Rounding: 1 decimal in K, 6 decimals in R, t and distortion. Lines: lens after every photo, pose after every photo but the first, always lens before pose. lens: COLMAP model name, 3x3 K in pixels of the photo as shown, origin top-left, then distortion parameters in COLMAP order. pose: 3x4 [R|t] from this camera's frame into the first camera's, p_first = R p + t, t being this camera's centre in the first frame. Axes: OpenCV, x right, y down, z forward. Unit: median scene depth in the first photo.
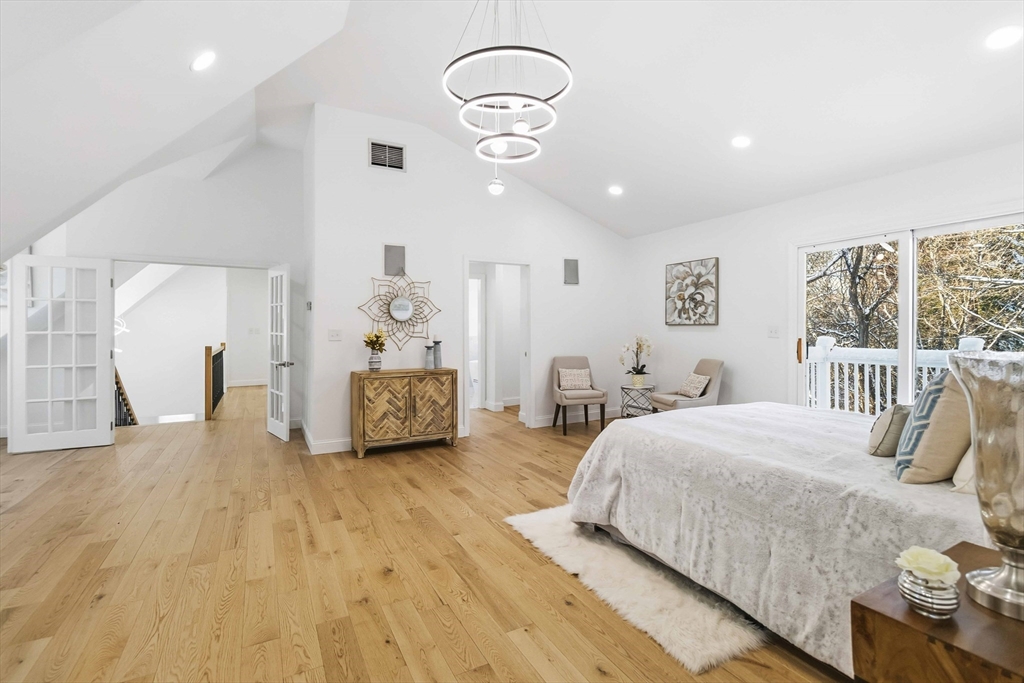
lens RADIAL K [[482.9, 0, 524.6], [0, 482.9, 322.5], [0, 0, 1]] dist [0.000608, 0.000308]
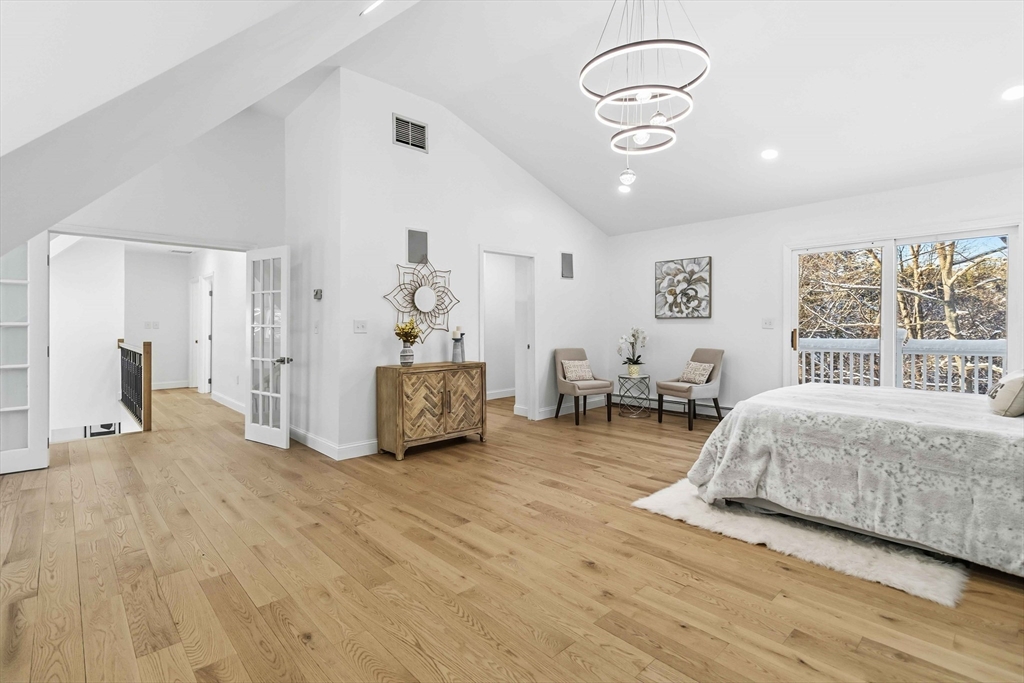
lens RADIAL K [[482.6, 0, 523.8], [0, 482.6, 320.5], [0, 0, 1]] dist [-0.000026, 0.000481]
pose [[0.965884, 0.002692, 0.258962, -0.328684], [-0.003340, 0.999992, 0.002061, 0.011813], [-0.258954, -0.002856, 0.965885, 0.049433]]
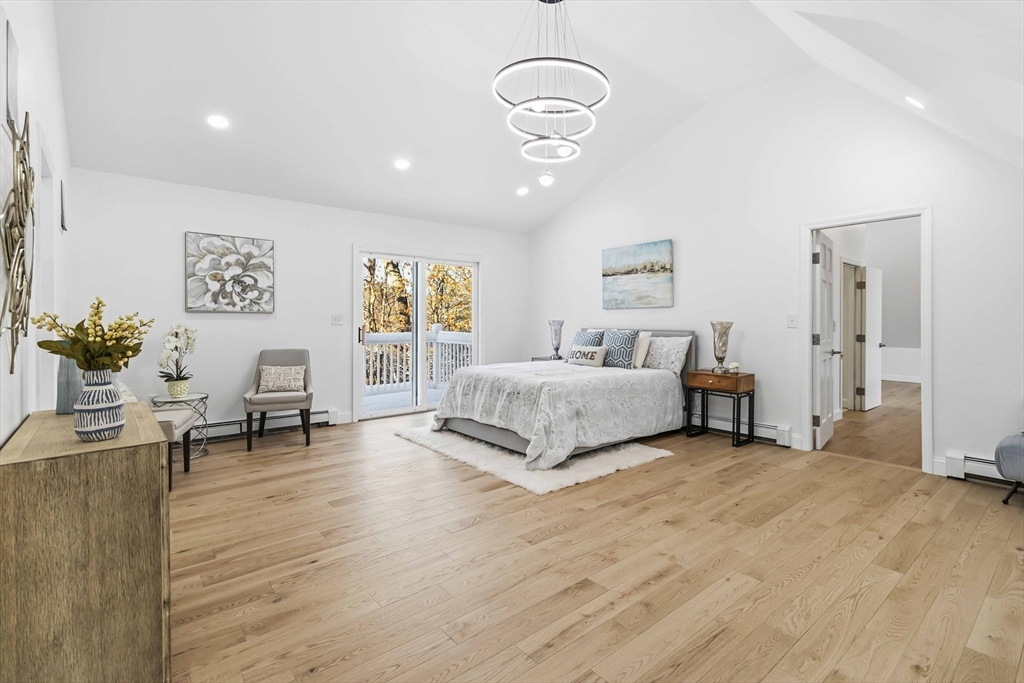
lens RADIAL K [[477.1, 0, 521.9], [0, 477.1, 325.3], [0, 0, 1]] dist [0.000718, 0.000422]
pose [[-0.192444, -0.005556, 0.981292, -0.658273], [-0.012424, 0.999918, 0.003225, 0.022375], [-0.981229, -0.011571, -0.192497, 0.776281]]
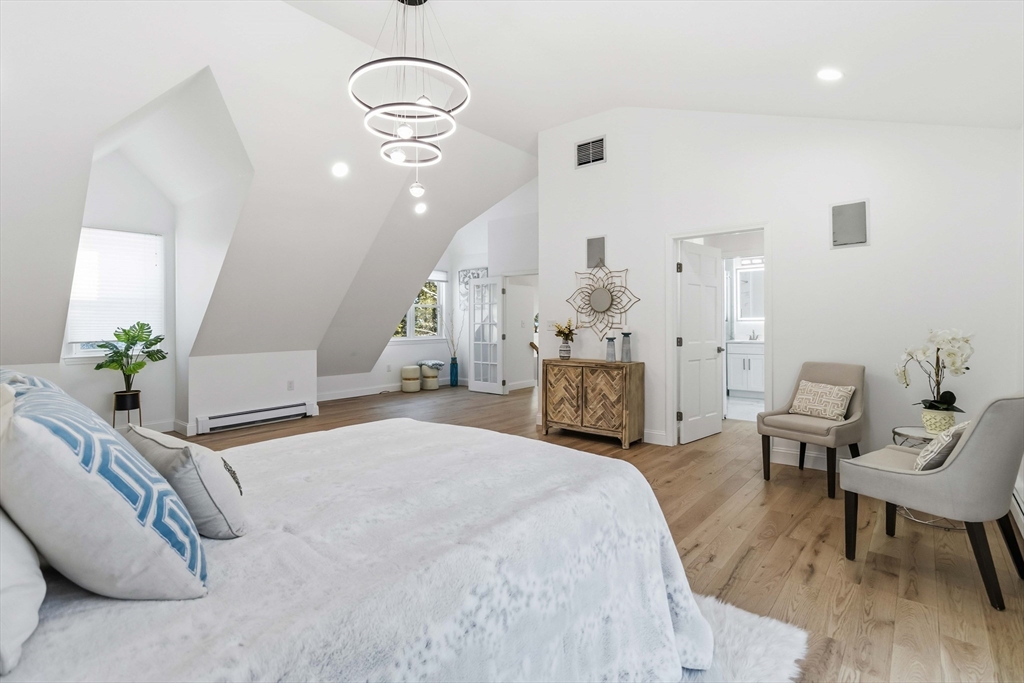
lens RADIAL K [[482.6, 0, 523.8], [0, 482.6, 320.5], [0, 0, 1]] dist [-0.000026, 0.000481]
pose [[0.376249, -0.003829, -0.926510, 0.645506], [0.011105, 0.999938, 0.000378, 0.013095], [0.926452, -0.010431, 0.376269, 0.501816]]
